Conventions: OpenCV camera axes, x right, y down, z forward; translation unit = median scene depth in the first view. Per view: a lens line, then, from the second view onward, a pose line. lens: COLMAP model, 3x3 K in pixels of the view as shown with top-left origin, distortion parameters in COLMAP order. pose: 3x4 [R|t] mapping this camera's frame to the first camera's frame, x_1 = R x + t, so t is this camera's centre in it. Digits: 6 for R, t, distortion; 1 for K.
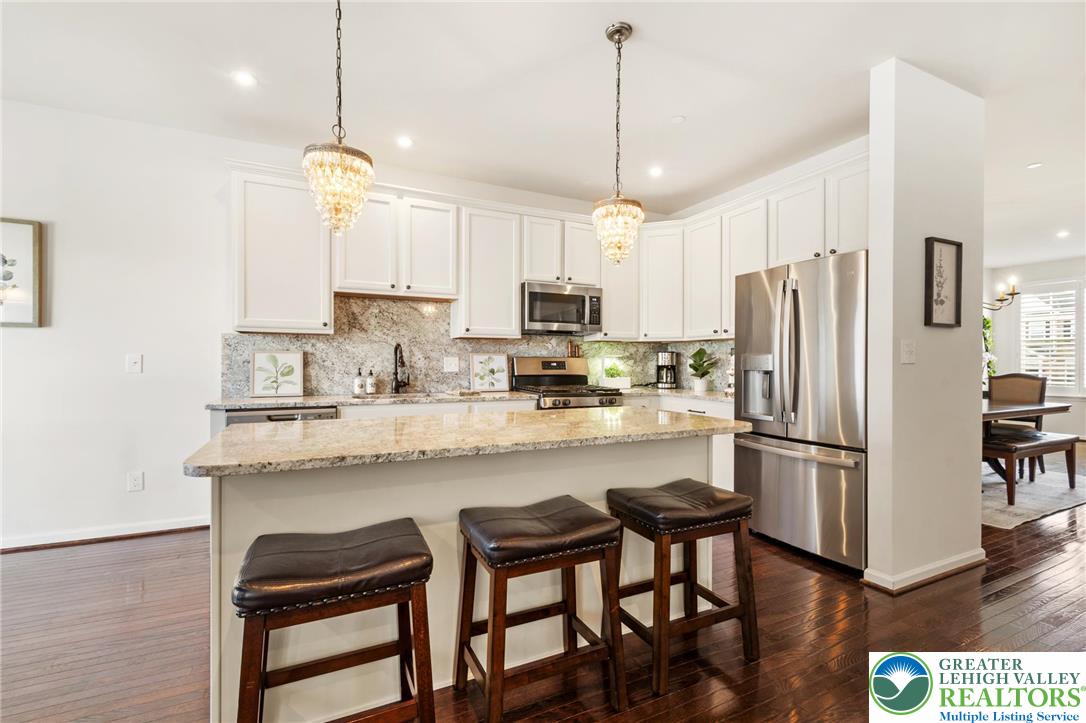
lens RADIAL K [[488.7, 0, 555.6], [0, 488.7, 362.8], [0, 0, 1]] dist [0.005325, -0.002085]
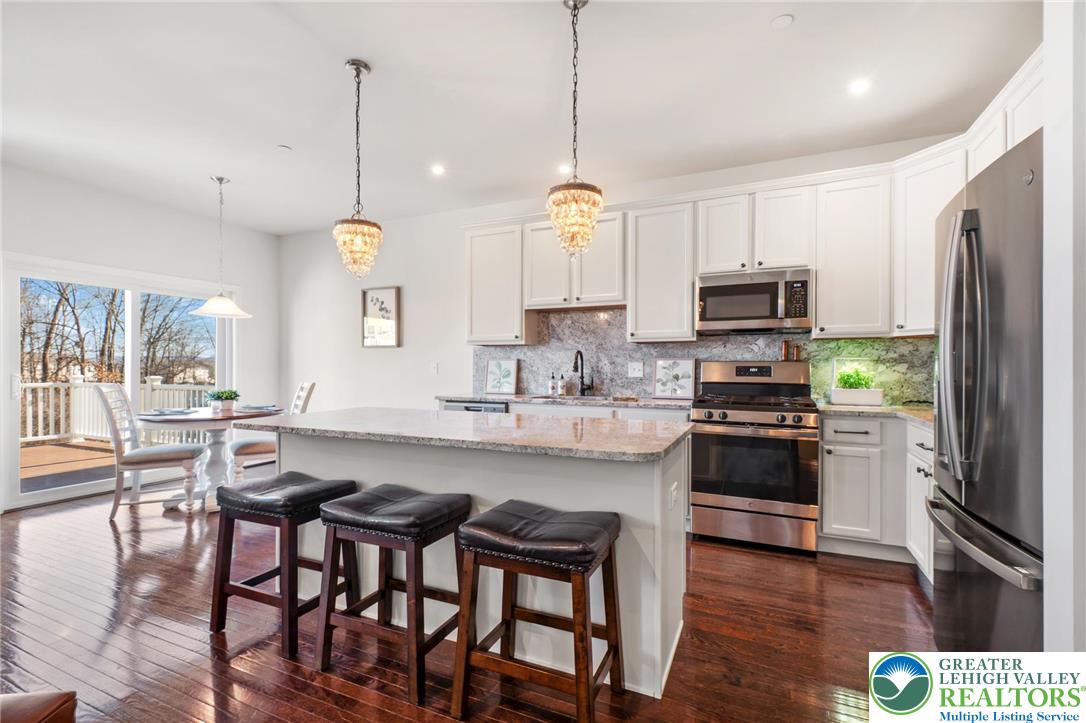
lens RADIAL K [[488.7, 0, 540.4], [0, 488.7, 366.6], [0, 0, 1]] dist [0.005325, -0.002085]
pose [[0.630814, -0.001855, -0.775932, 0.468931], [-0.001665, 0.999992, -0.003743, 0.001228], [0.775932, 0.003653, 0.630805, 0.233676]]
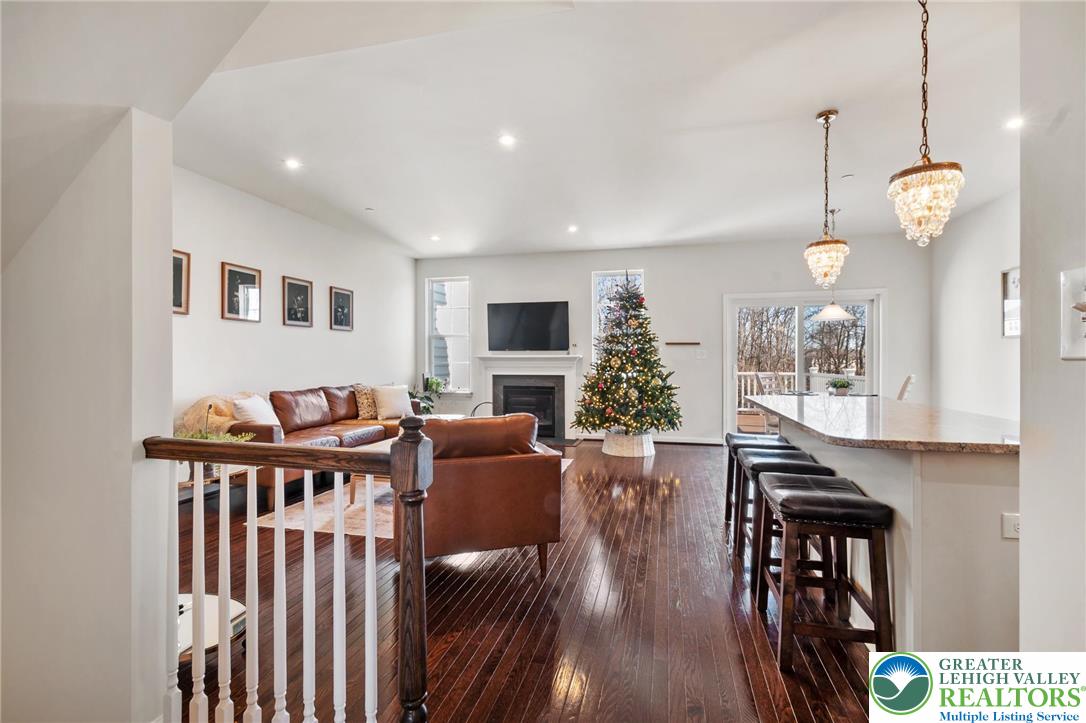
lens RADIAL K [[488.7, 0, 544.8], [0, 488.7, 360.9], [0, 0, 1]] dist [0.005325, -0.002085]
pose [[-0.637851, -0.003487, -0.770152, 0.718667], [-0.004717, 0.999989, -0.000622, 0.003675], [0.770145, 0.003236, -0.637860, 0.614214]]
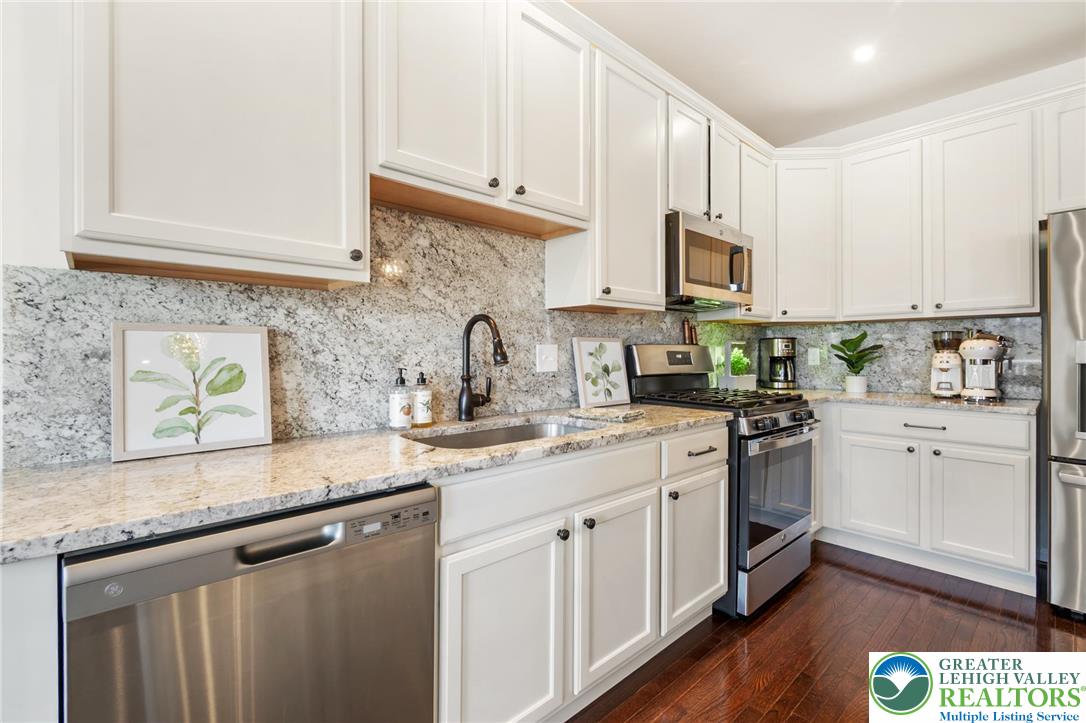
lens RADIAL K [[488.7, 0, 553.1], [0, 488.7, 353.8], [0, 0, 1]] dist [0.005325, -0.002085]
pose [[0.955654, -0.003860, 0.294467, -0.386962], [0.003095, 0.999991, 0.003063, -0.002997], [-0.294476, -0.002016, 0.955657, 0.526515]]
